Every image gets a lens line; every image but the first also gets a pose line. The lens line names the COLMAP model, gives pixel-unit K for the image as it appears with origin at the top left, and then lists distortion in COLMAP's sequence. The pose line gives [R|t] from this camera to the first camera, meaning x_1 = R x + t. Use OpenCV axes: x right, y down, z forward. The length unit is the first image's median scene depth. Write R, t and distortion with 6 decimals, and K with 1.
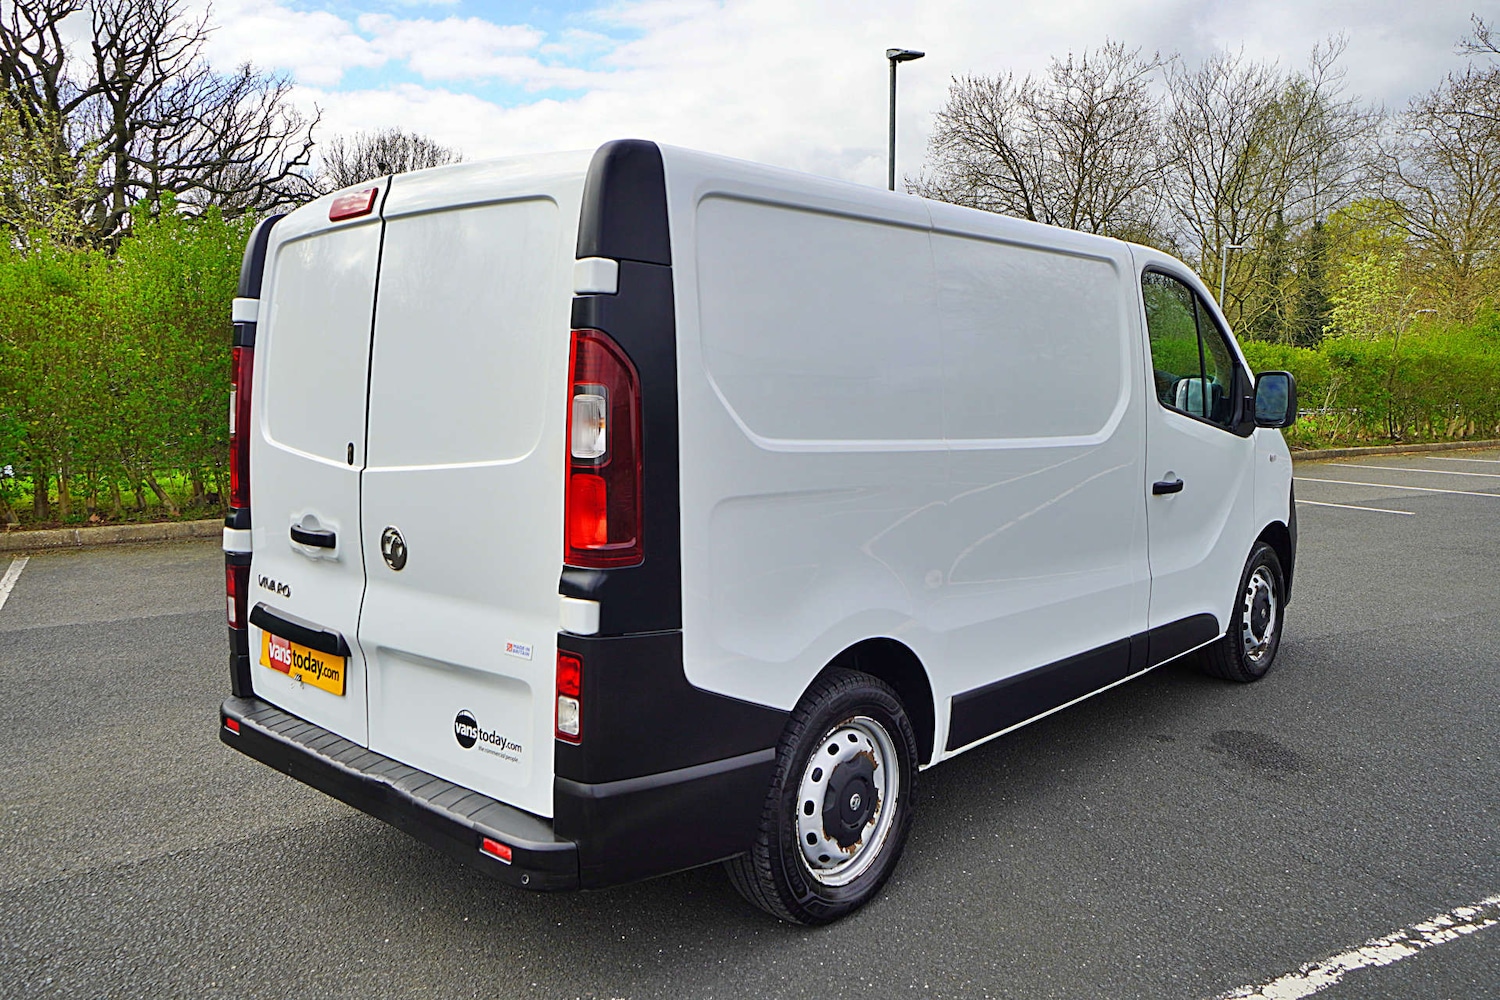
lens RADIAL K [[1123.1, 0, 737.4], [0, 1123.1, 493.3], [0, 0, 1]] dist [0.014998, 0.035538]
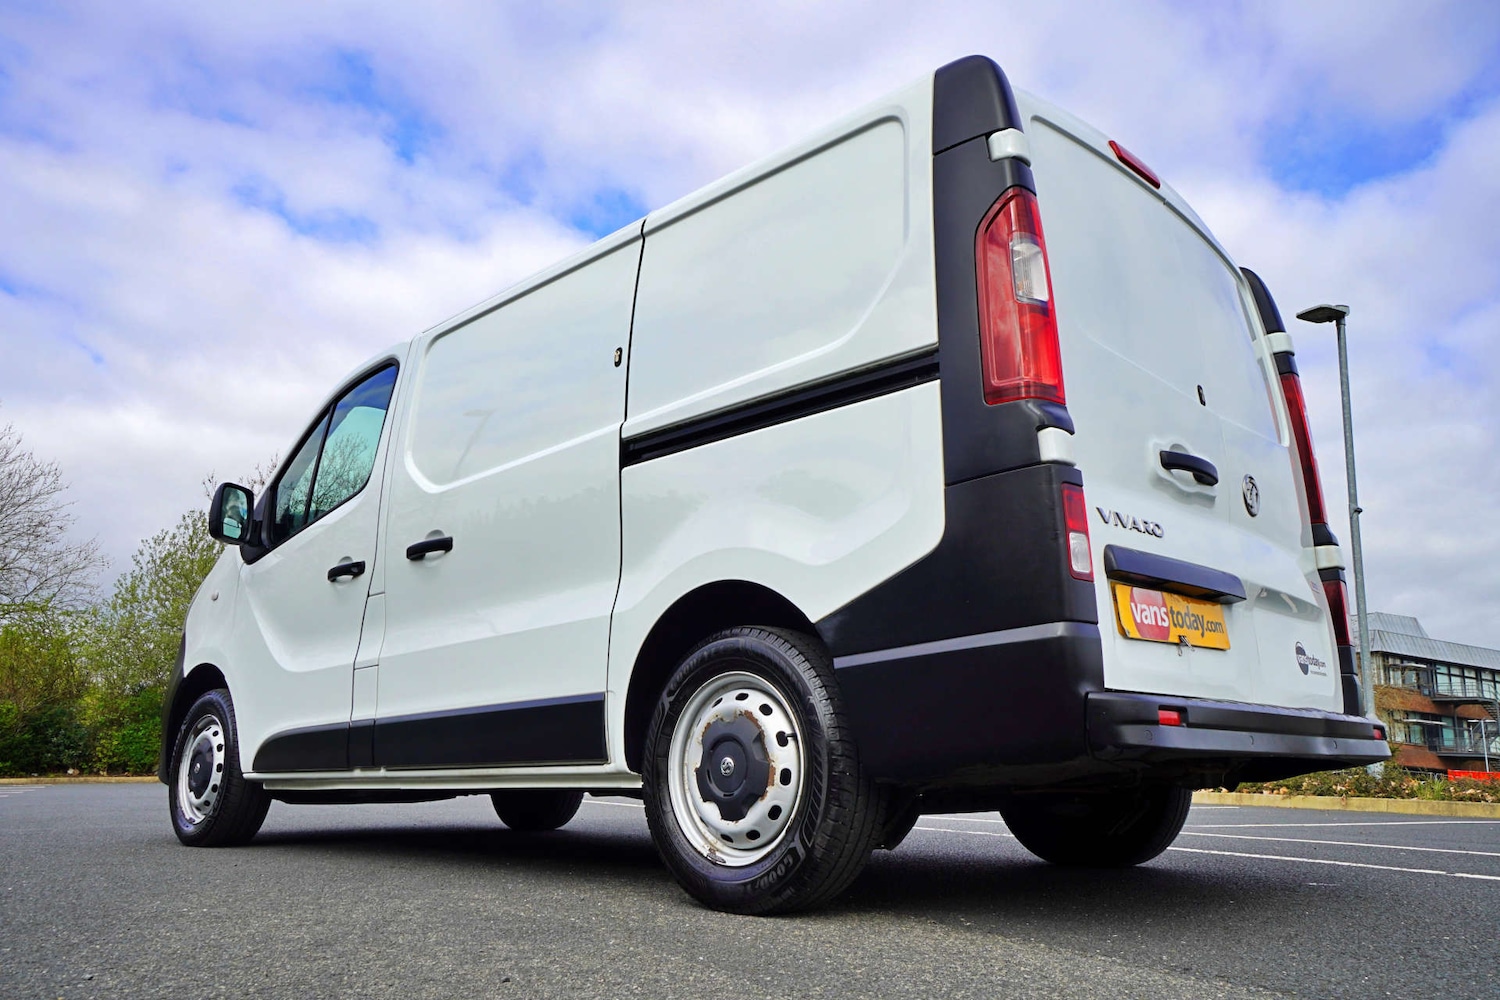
lens RADIAL K [[1123.1, 0, 740.9], [0, 1123.1, 484.8], [0, 0, 1]] dist [0.014998, 0.035538]
pose [[0.016437, 0.250306, 0.968027, -1.204205], [0.106904, 0.962168, -0.250606, 0.228184], [-0.994133, 0.107605, -0.010944, 1.333371]]
